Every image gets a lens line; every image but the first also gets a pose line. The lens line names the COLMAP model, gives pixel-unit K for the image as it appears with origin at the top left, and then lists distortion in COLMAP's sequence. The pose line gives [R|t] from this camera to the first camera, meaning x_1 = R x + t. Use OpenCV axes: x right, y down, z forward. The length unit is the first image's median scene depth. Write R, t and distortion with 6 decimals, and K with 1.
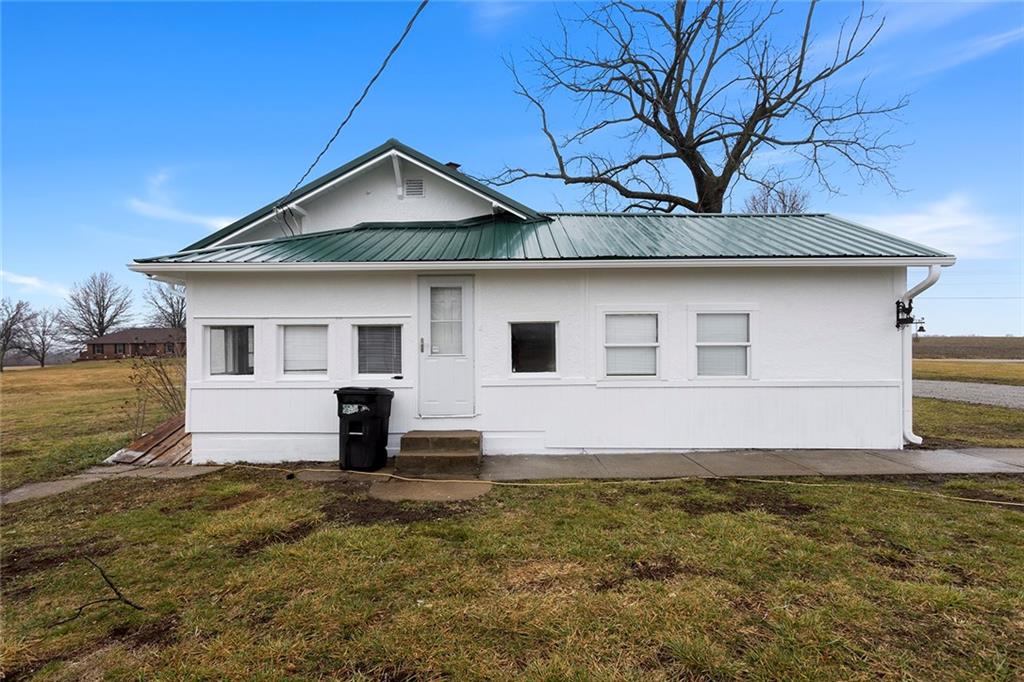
lens RADIAL K [[484.9, 0, 507.1], [0, 484.9, 349.6], [0, 0, 1]] dist [0.002782, -0.000247]
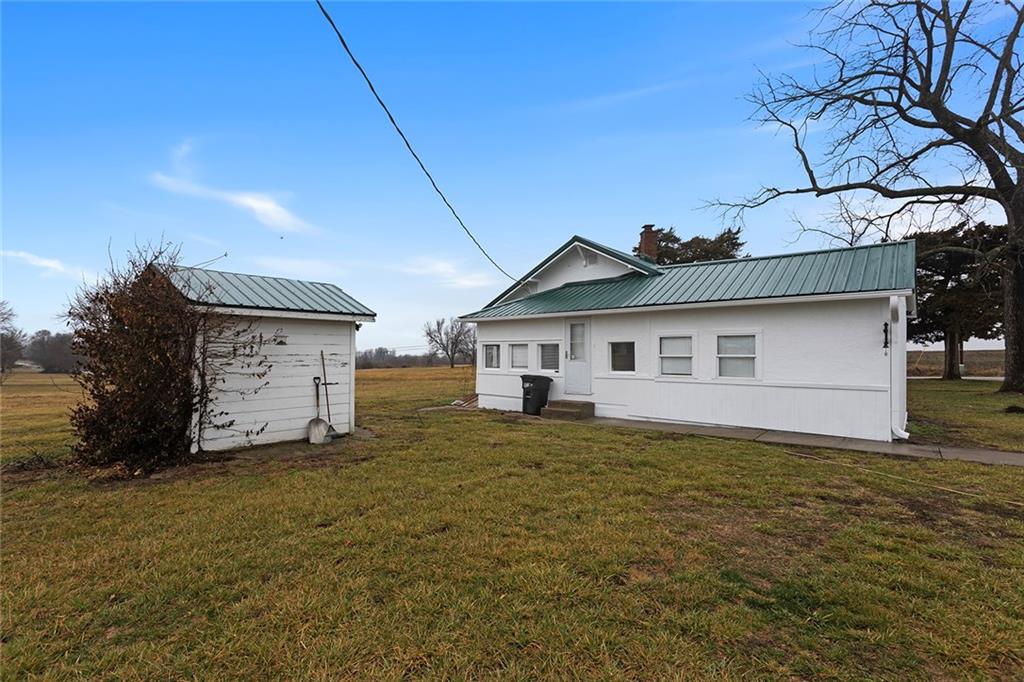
lens RADIAL K [[484.9, 0, 514.0], [0, 484.9, 343.0], [0, 0, 1]] dist [0.002782, -0.000247]
pose [[0.770814, -0.006482, -0.637027, 0.864724], [-0.009447, 0.999722, -0.021603, -0.012668], [0.636990, 0.022670, 0.770539, -0.587421]]
